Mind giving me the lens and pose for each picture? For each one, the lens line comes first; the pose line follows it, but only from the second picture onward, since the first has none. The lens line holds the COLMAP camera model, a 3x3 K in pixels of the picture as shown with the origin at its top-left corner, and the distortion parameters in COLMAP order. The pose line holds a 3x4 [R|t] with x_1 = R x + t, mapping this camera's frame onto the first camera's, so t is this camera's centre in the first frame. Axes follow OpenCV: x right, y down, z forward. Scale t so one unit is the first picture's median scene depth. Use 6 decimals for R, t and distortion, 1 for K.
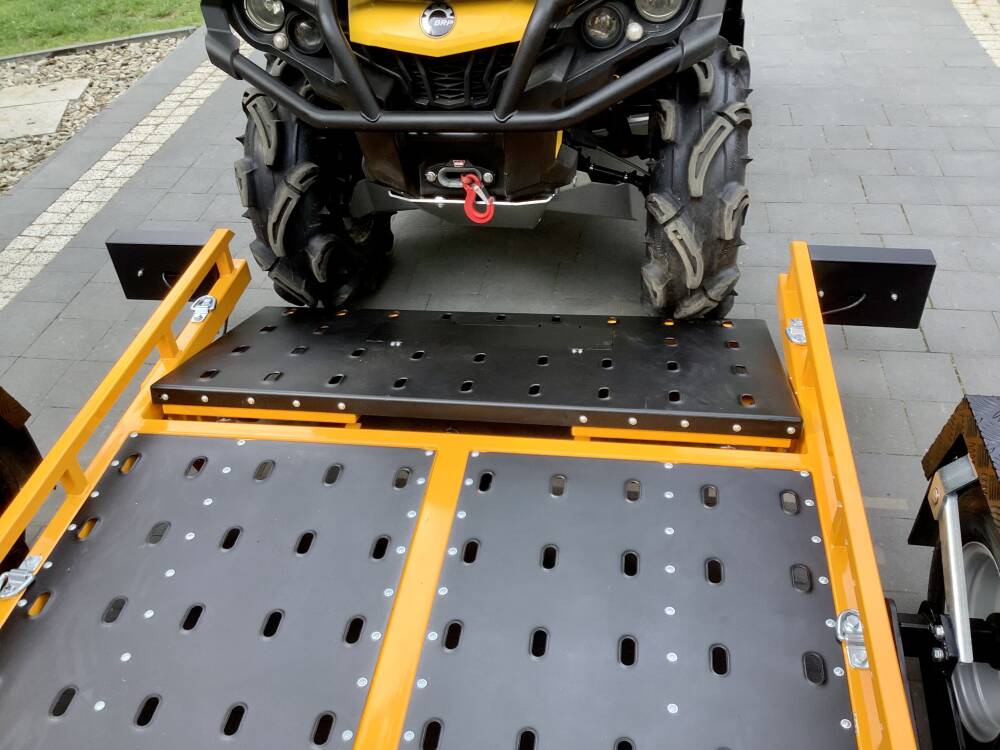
lens RADIAL K [[894.9, 0, 501.1], [0, 894.9, 388.8], [0, 0, 1]] dist [0.041980, -0.066823]
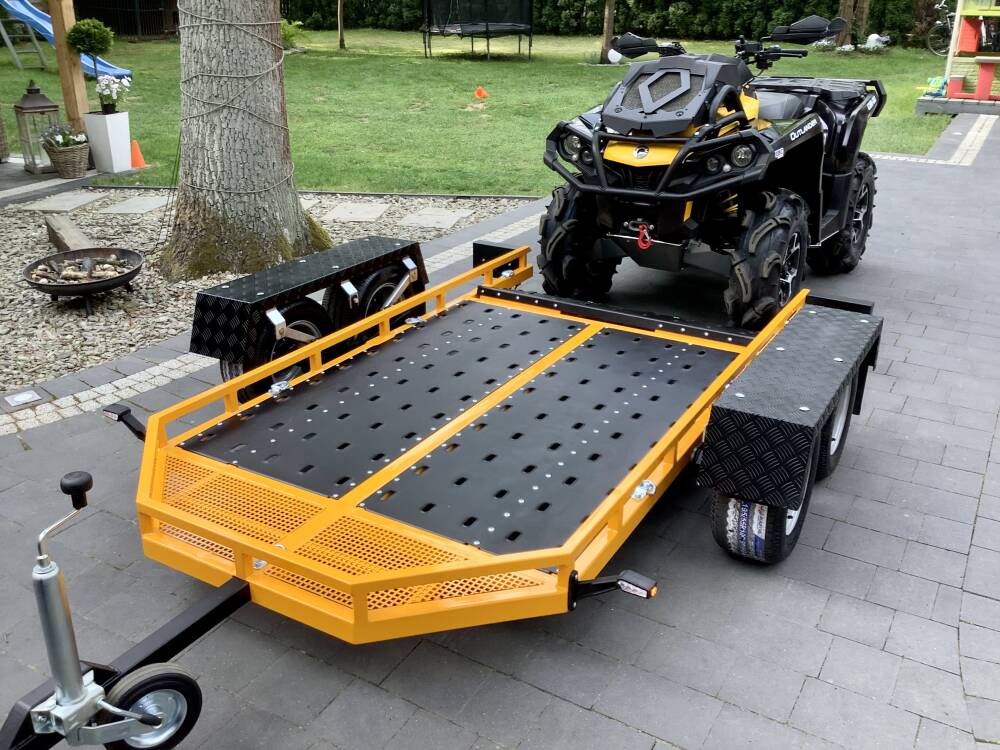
lens RADIAL K [[897.9, 0, 500.0], [0, 897.9, 375.0], [0, 0, 1]] dist [0.110280, -0.196294]
pose [[0.923732, 0.205134, -0.323480, 0.399162], [-0.286722, 0.930283, -0.228830, 0.649852], [0.253987, 0.304127, 0.918149, -0.902019]]
